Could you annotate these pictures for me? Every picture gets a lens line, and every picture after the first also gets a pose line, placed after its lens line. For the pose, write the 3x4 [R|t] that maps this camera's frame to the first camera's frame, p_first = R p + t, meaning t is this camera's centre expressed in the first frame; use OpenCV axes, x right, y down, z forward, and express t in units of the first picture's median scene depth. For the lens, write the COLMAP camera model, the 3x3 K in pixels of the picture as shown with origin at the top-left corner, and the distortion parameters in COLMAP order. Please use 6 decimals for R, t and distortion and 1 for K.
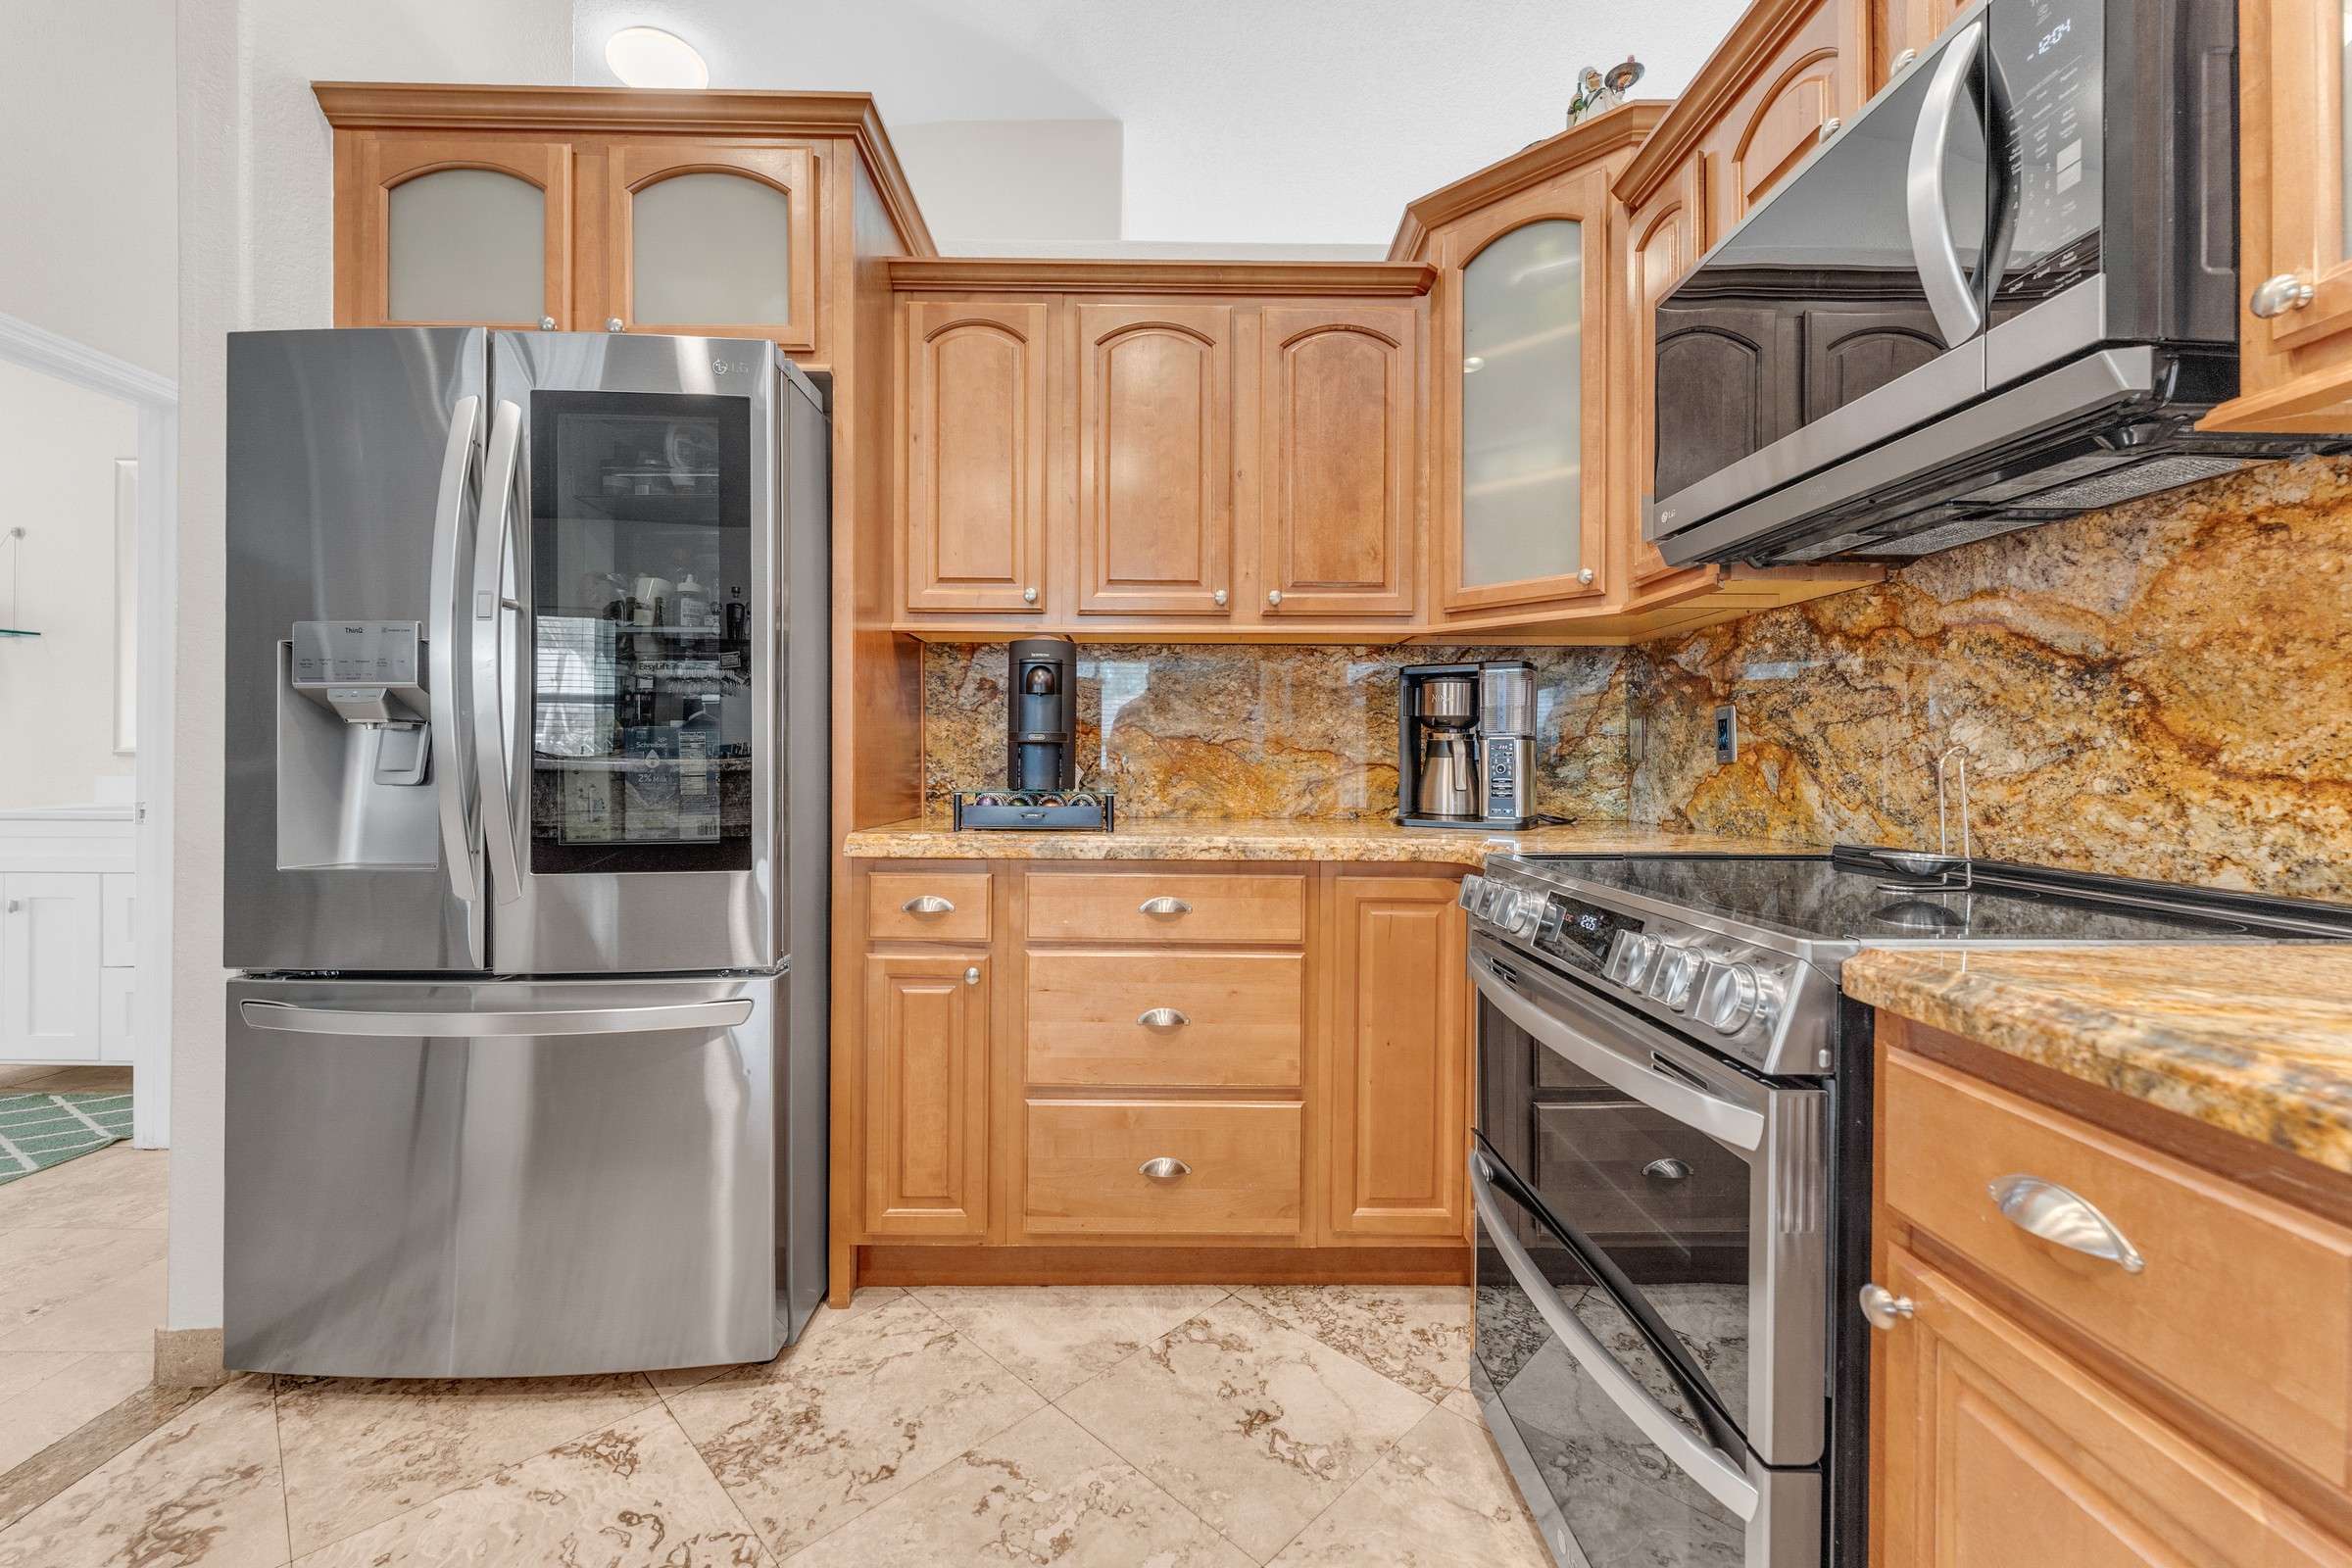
lens RADIAL K [[954.2, 0, 1167.5], [0, 954.2, 761.9], [0, 0, 1]] dist [0.002353, -0.001320]
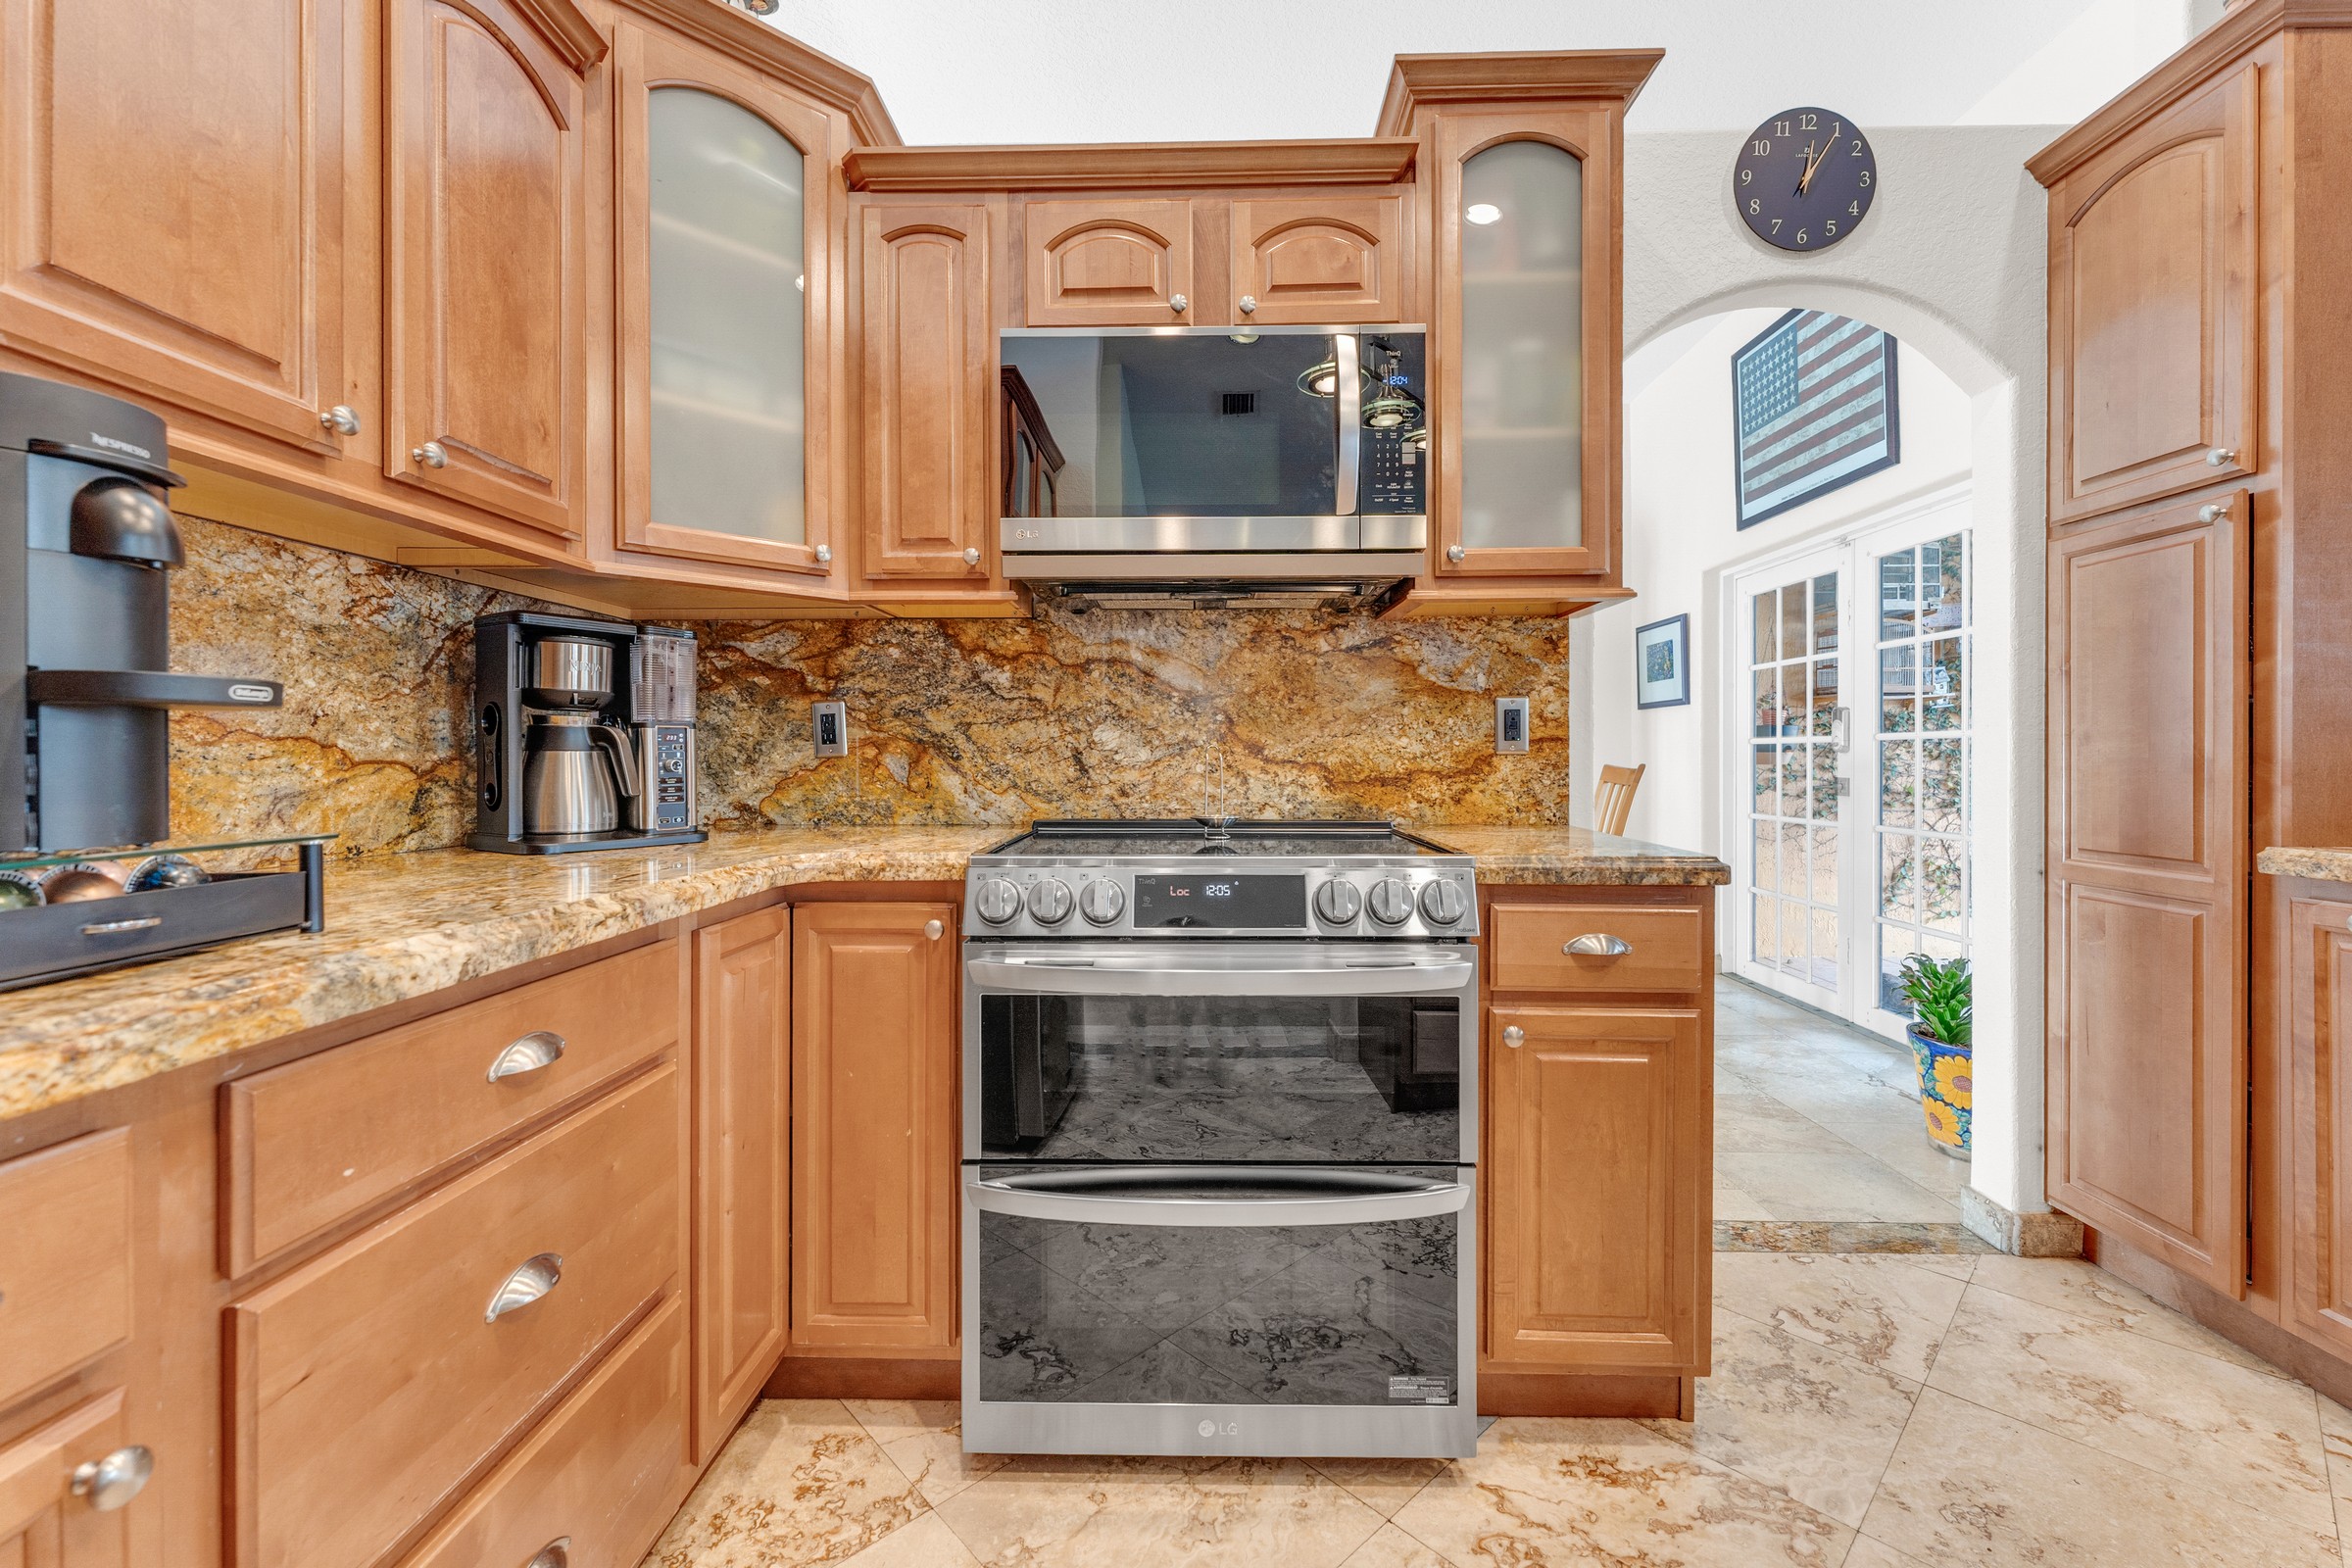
lens RADIAL K [[954.2, 0, 1185.9], [0, 954.2, 760.0], [0, 0, 1]] dist [0.002353, -0.001320]
pose [[0.026028, -0.008868, 0.999622, -0.506765], [0.002531, 0.999958, 0.008806, -0.003682], [-0.999658, 0.002301, 0.026049, 0.678780]]
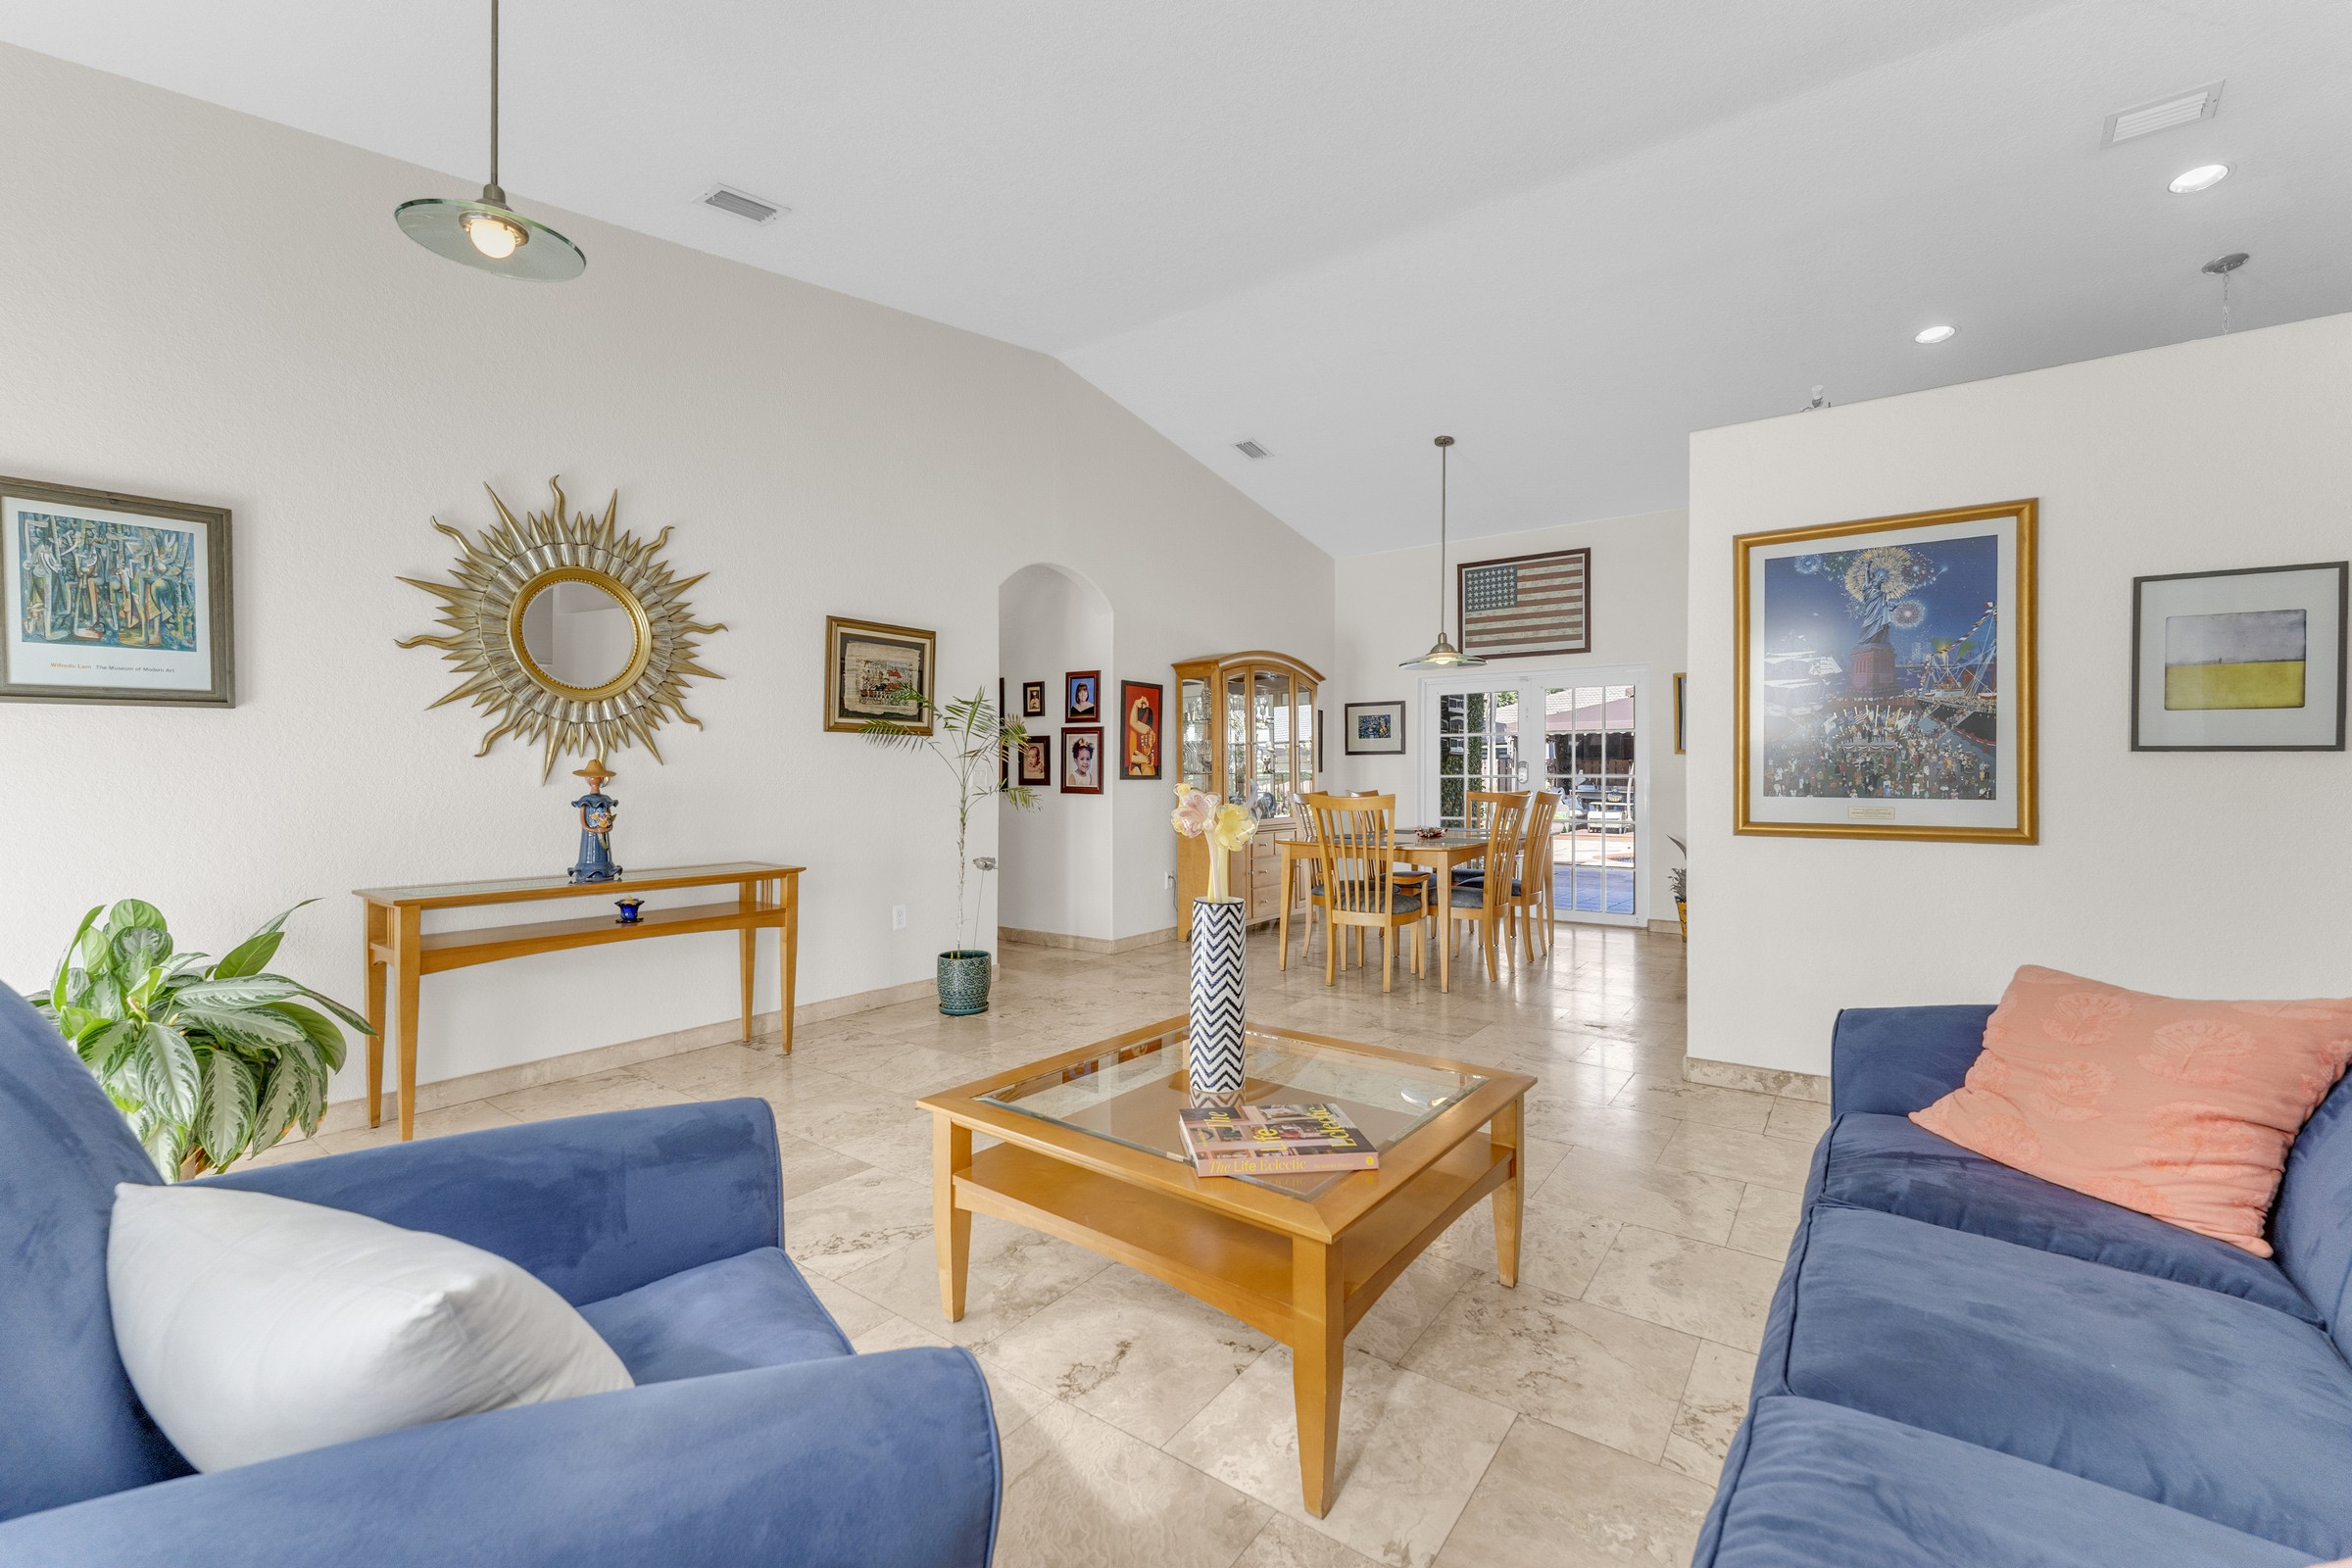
lens RADIAL K [[954.2, 0, 1155.2], [0, 954.2, 776.8], [0, 0, 1]] dist [0.002353, -0.001320]
pose [[-0.796691, -0.006337, 0.604353, 0.438575], [-0.006401, 0.999977, 0.002047, -0.027328], [-0.604353, -0.002237, -0.796714, 3.802134]]
